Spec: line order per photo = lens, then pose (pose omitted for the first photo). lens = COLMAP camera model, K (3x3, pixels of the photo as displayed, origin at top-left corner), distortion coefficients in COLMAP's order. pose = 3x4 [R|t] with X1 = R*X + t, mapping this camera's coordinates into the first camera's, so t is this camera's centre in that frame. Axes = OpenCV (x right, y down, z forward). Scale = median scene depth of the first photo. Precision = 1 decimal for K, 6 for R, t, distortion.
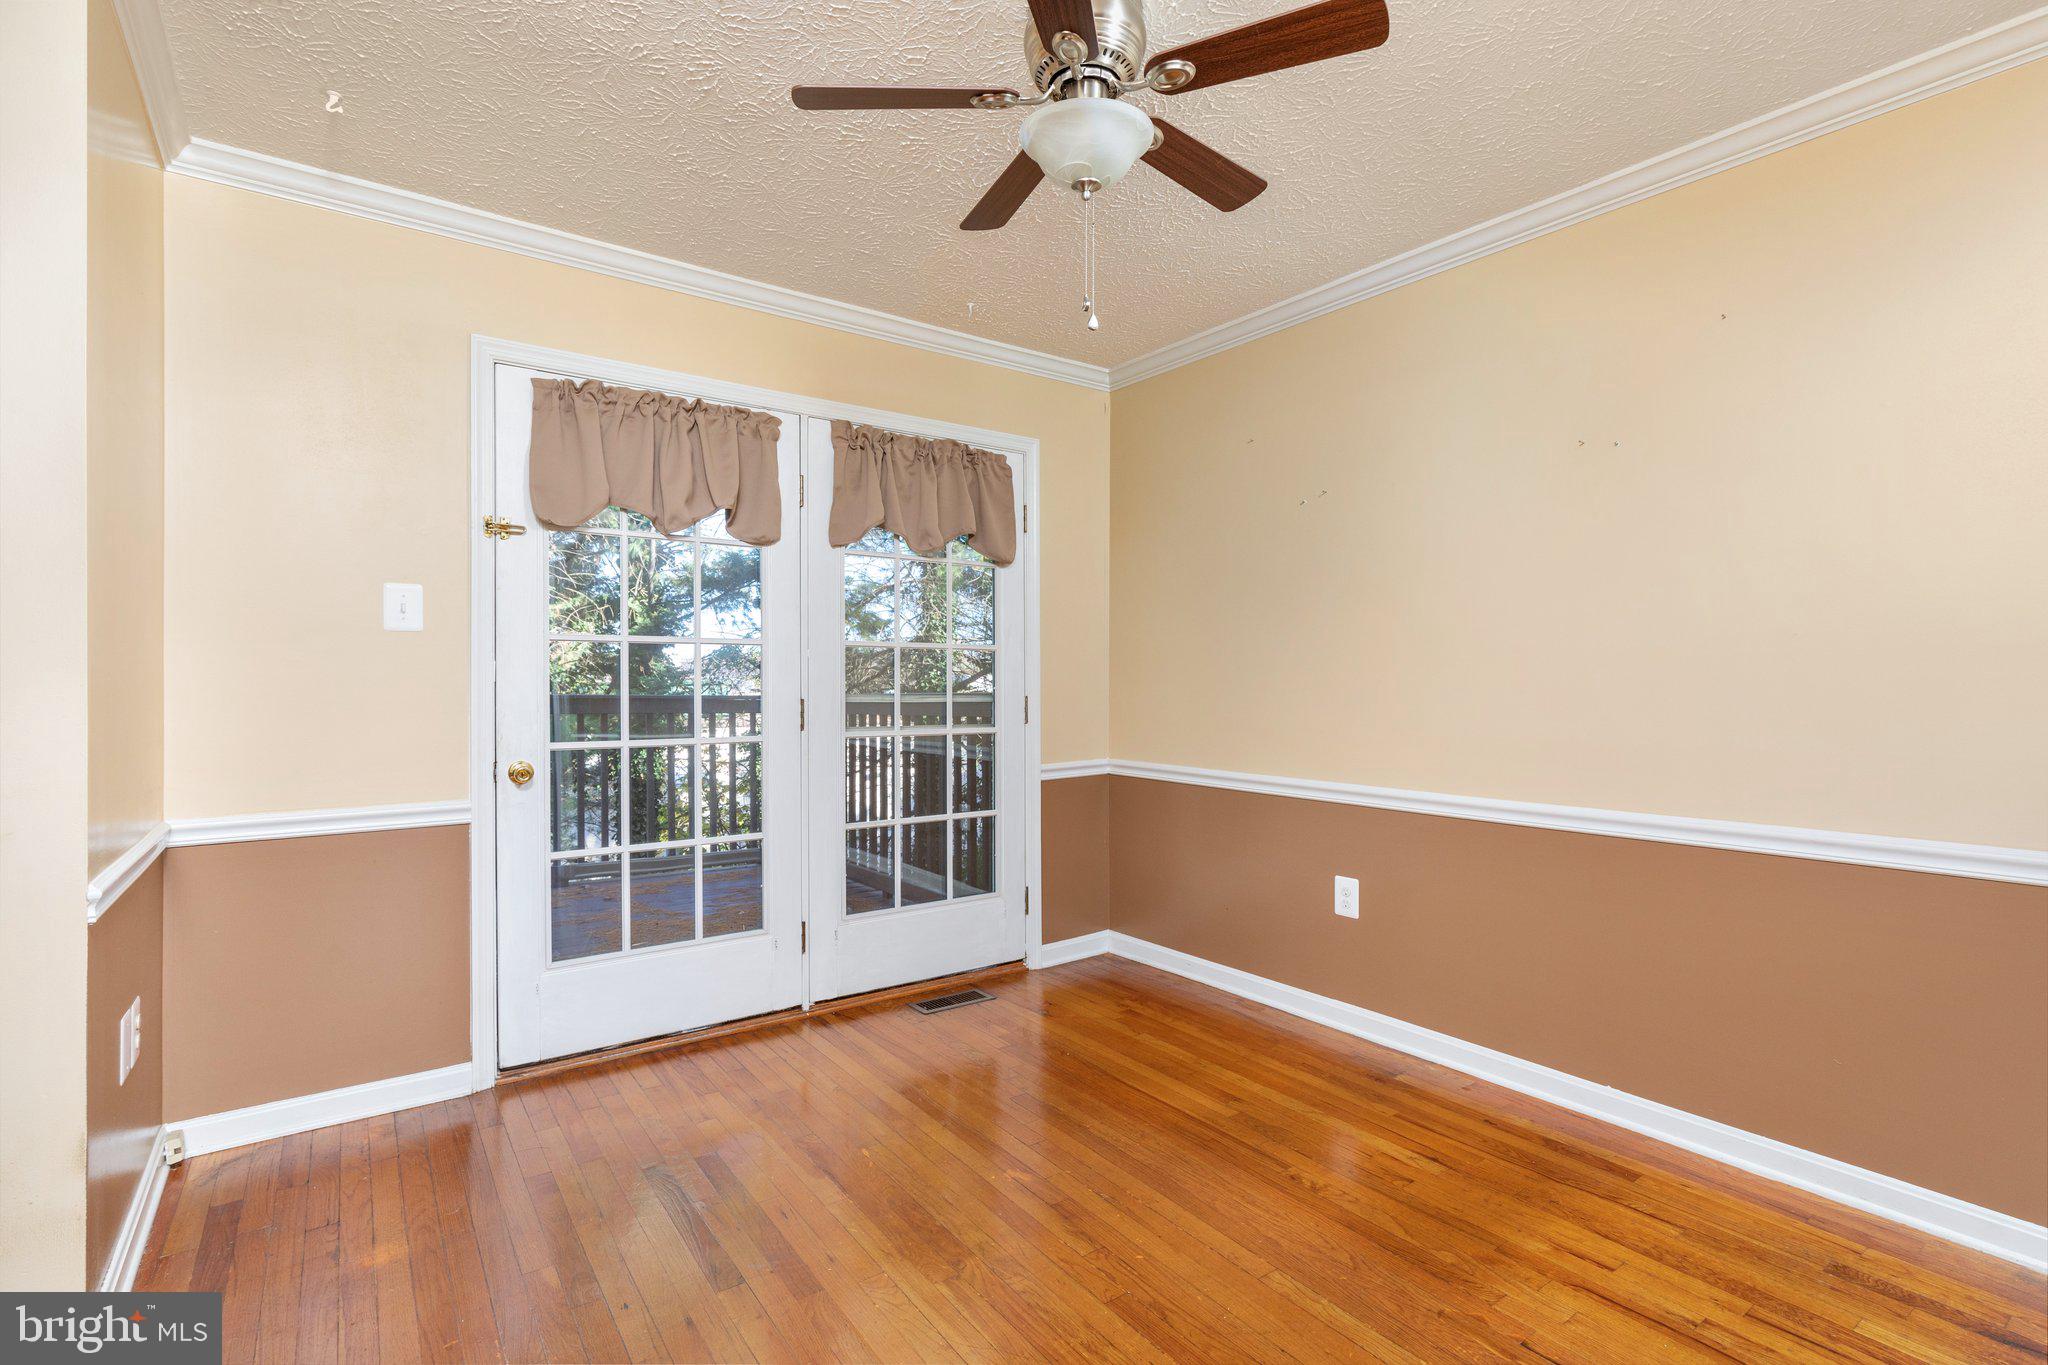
lens RADIAL K [[957.4, 0, 1024.0], [0, 957.4, 682.5], [0, 0, 1]] dist [0.001720, -0.000272]
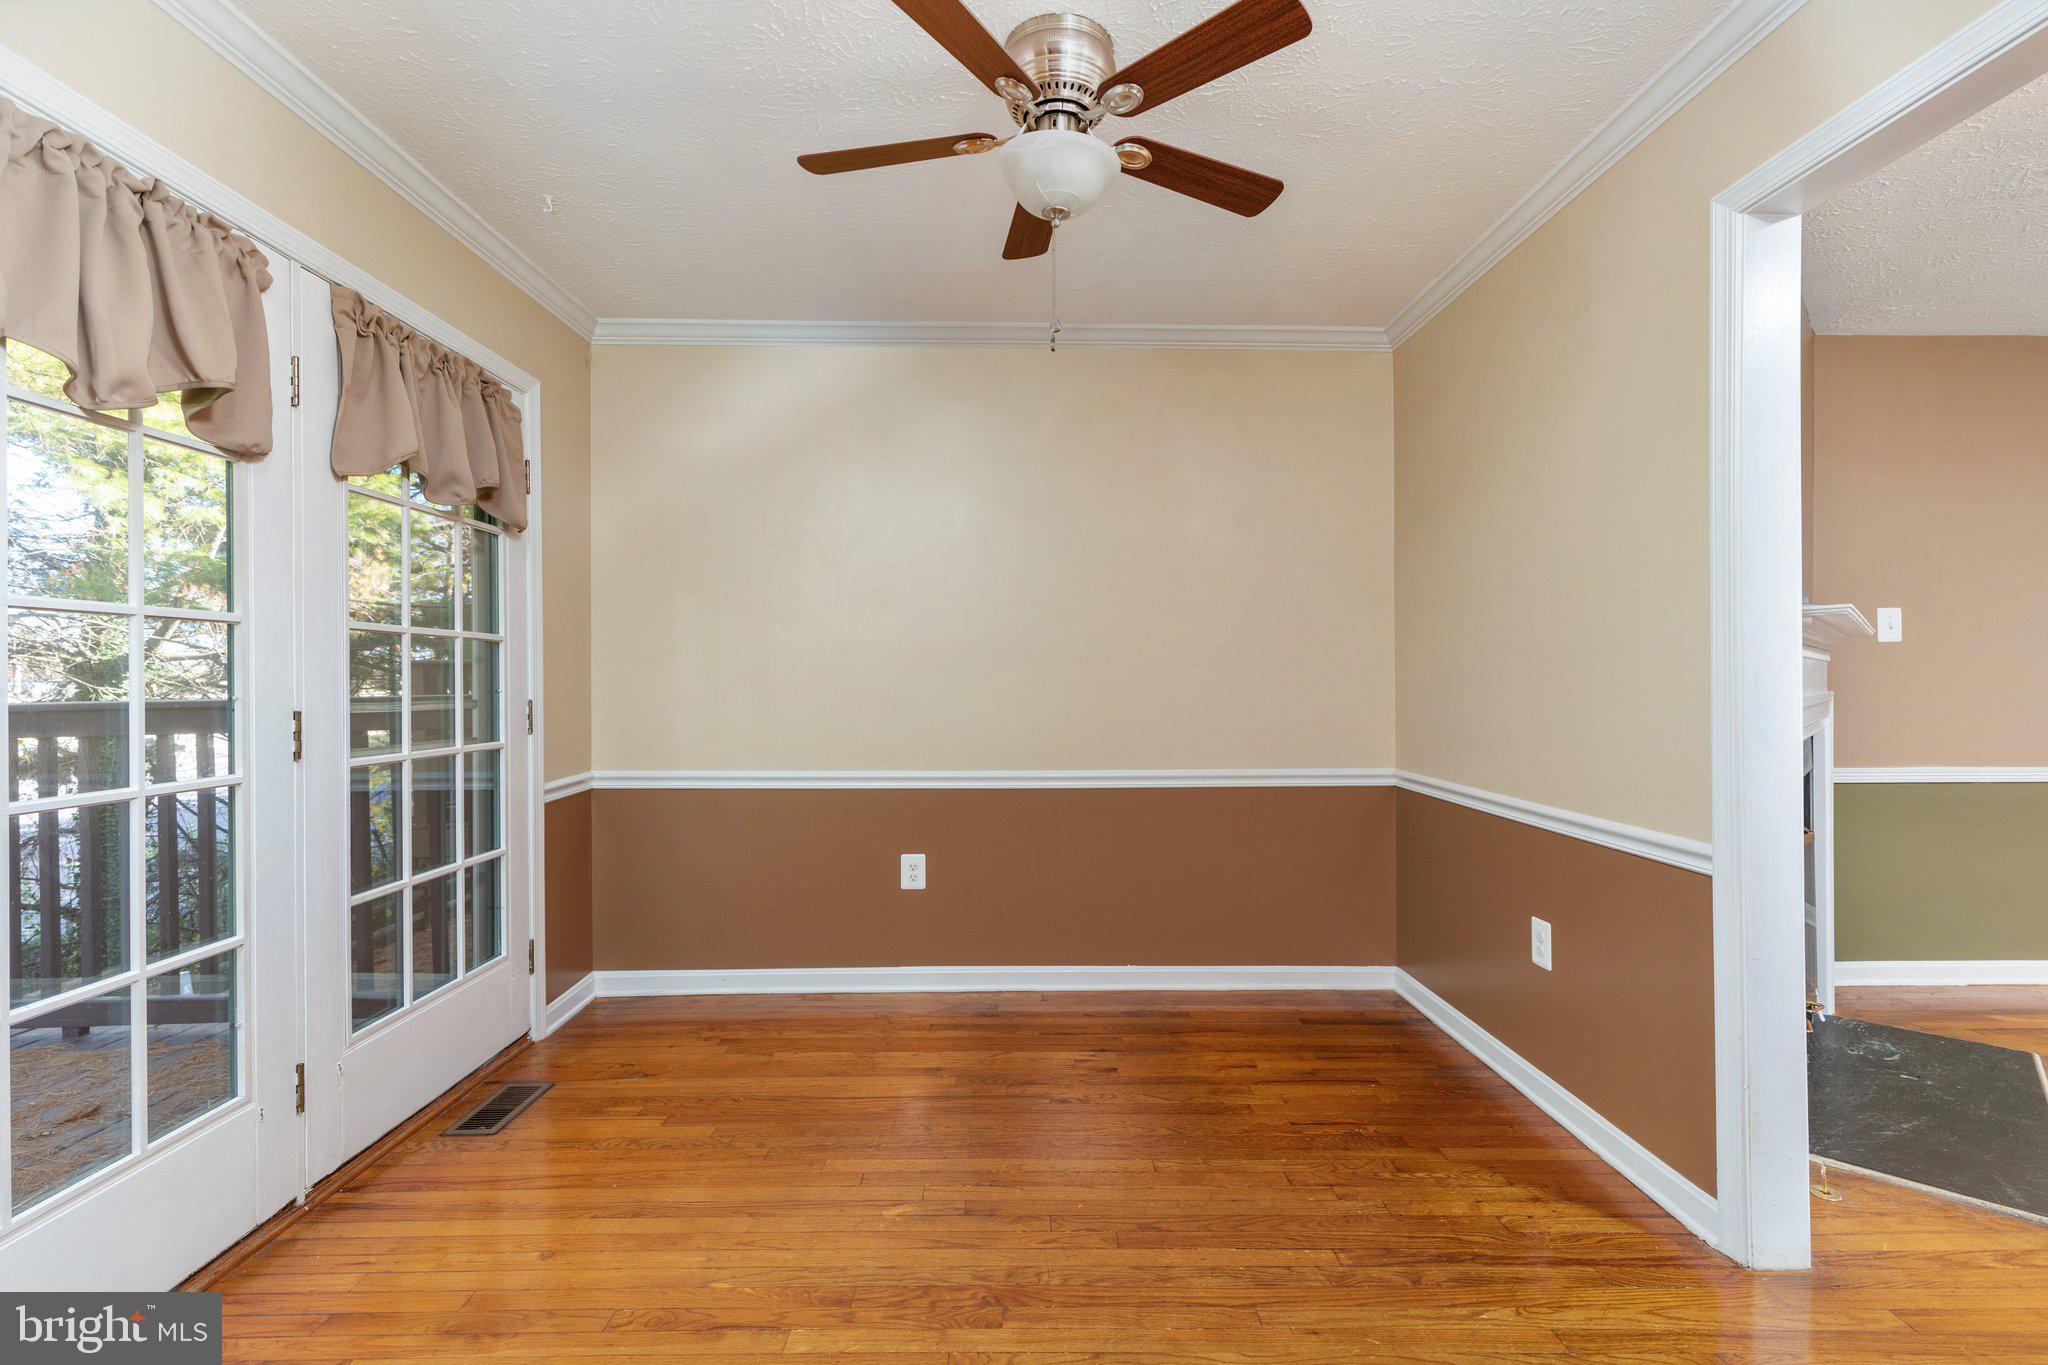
lens RADIAL K [[930.7, 0, 1021.1], [0, 930.7, 672.3], [0, 0, 1]] dist [0.009773, -0.000545]
pose [[0.576669, 0.003105, 0.816972, -0.482008], [0.003522, 0.999974, -0.006286, -0.002376], [-0.816970, 0.006502, 0.576643, 0.265216]]
